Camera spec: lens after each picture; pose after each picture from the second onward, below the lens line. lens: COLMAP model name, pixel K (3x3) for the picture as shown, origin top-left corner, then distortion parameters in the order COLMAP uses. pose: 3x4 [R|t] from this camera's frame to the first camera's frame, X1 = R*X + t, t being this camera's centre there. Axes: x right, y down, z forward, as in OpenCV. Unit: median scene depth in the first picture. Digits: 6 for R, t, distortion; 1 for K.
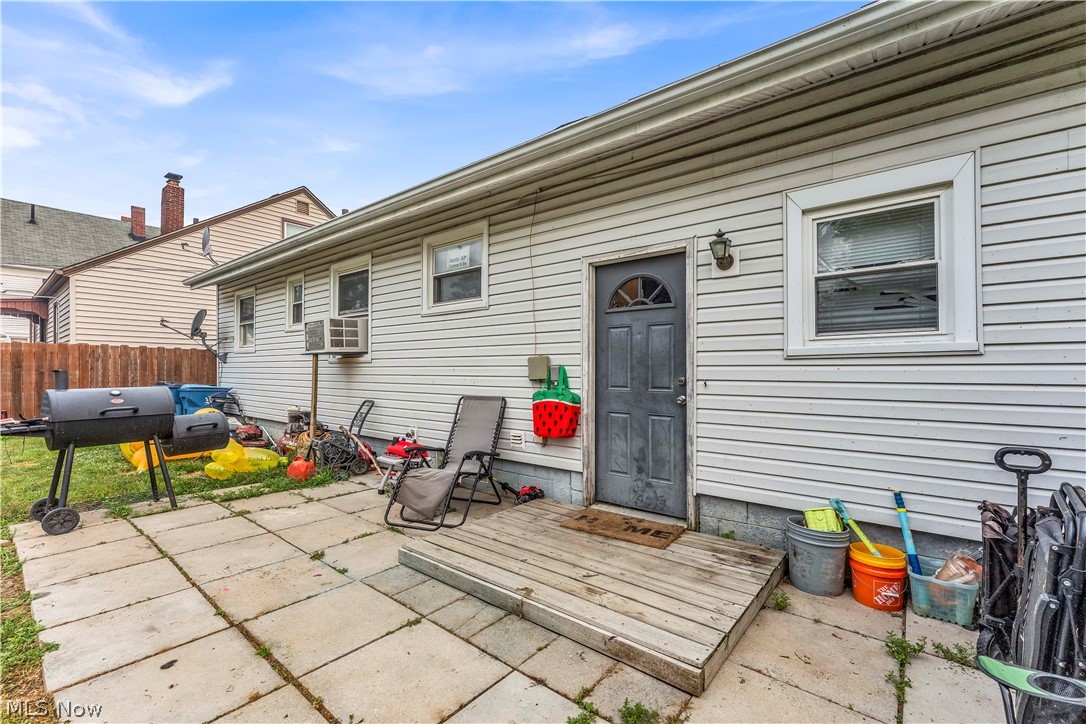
lens RADIAL K [[458.8, 0, 538.9], [0, 458.8, 370.9], [0, 0, 1]] dist [0.000313, 0.000212]
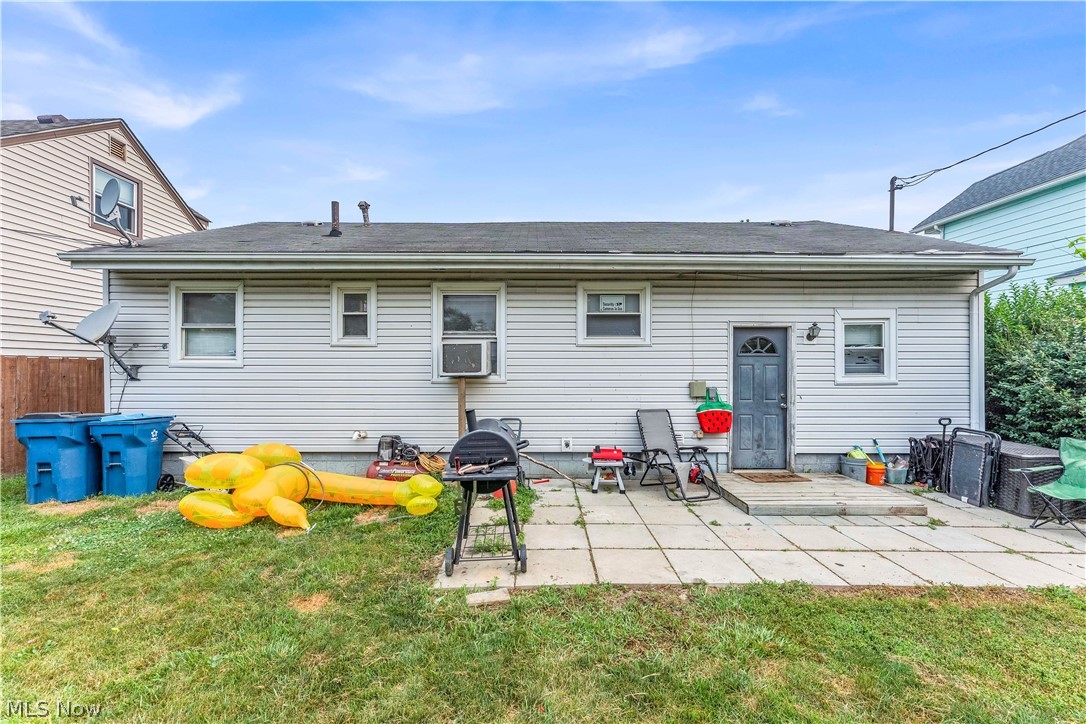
lens RADIAL K [[458.8, 0, 538.9], [0, 458.8, 370.9], [0, 0, 1]] dist [0.000313, 0.000212]
pose [[0.765361, -0.004257, 0.643587, -1.574268], [-0.001269, 0.999966, 0.008124, -0.088840], [-0.643600, -0.007035, 0.765330, 0.191550]]
